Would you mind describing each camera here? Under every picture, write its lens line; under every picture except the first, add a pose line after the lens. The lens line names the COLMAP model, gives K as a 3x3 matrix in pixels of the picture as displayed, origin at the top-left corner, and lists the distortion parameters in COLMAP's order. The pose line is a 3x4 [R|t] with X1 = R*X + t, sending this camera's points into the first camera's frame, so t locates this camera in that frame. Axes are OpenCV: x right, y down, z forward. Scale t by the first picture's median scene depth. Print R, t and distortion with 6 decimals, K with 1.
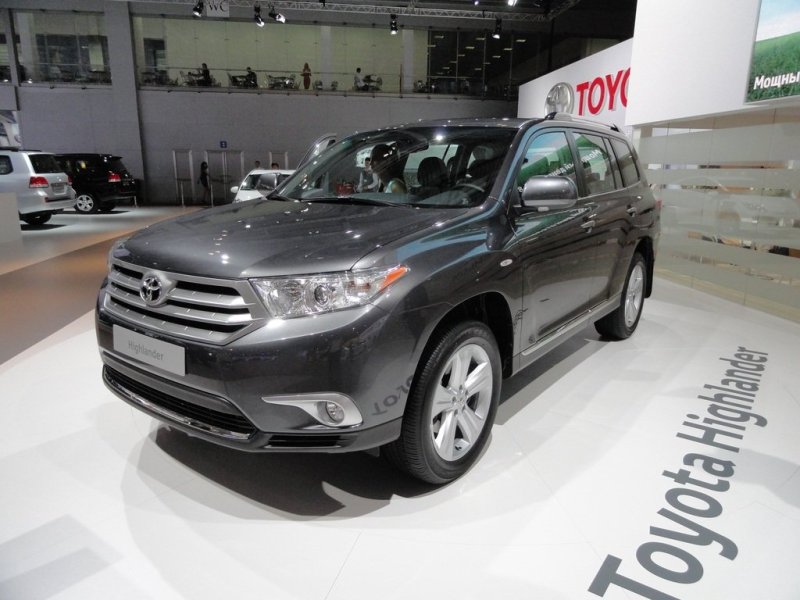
lens RADIAL K [[556.8, 0, 399.0], [0, 556.8, 305.1], [0, 0, 1]] dist [0.012573, 0.008376]
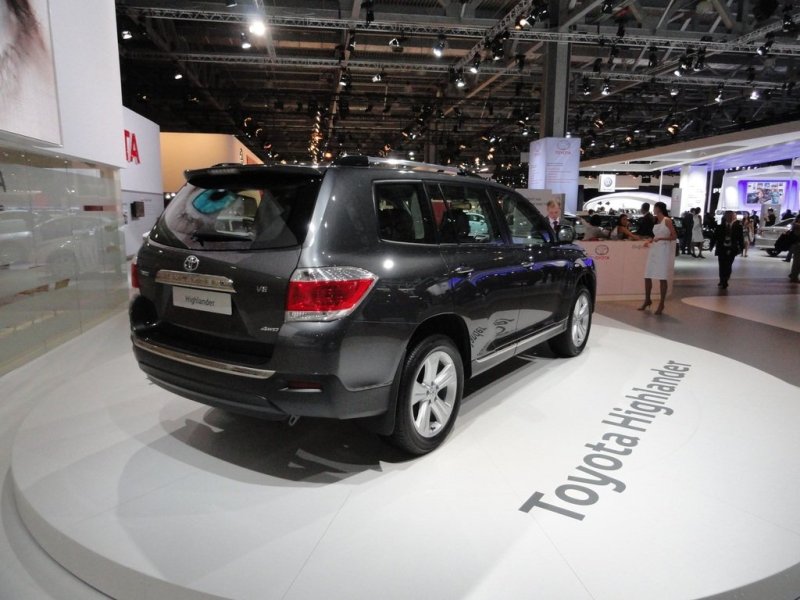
lens RADIAL K [[556.8, 0, 399.4], [0, 556.8, 303.0], [0, 0, 1]] dist [0.012573, 0.008376]
pose [[0.999557, -0.025136, 0.015933, 0.010366], [0.026313, 0.996563, -0.078547, 0.051720], [-0.013904, 0.078931, 0.996783, -0.364738]]
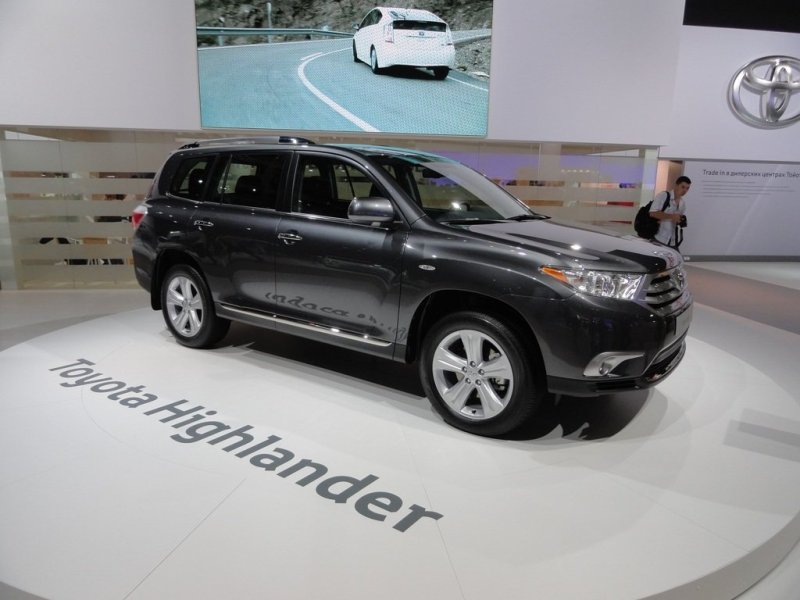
lens RADIAL K [[556.8, 0, 405.7], [0, 556.8, 298.5], [0, 0, 1]] dist [0.012573, 0.008376]
pose [[0.001991, 0.168821, -0.985645, 1.912330], [-0.259586, 0.951946, 0.162525, -0.349428], [0.965718, 0.255536, 0.045719, 1.553067]]
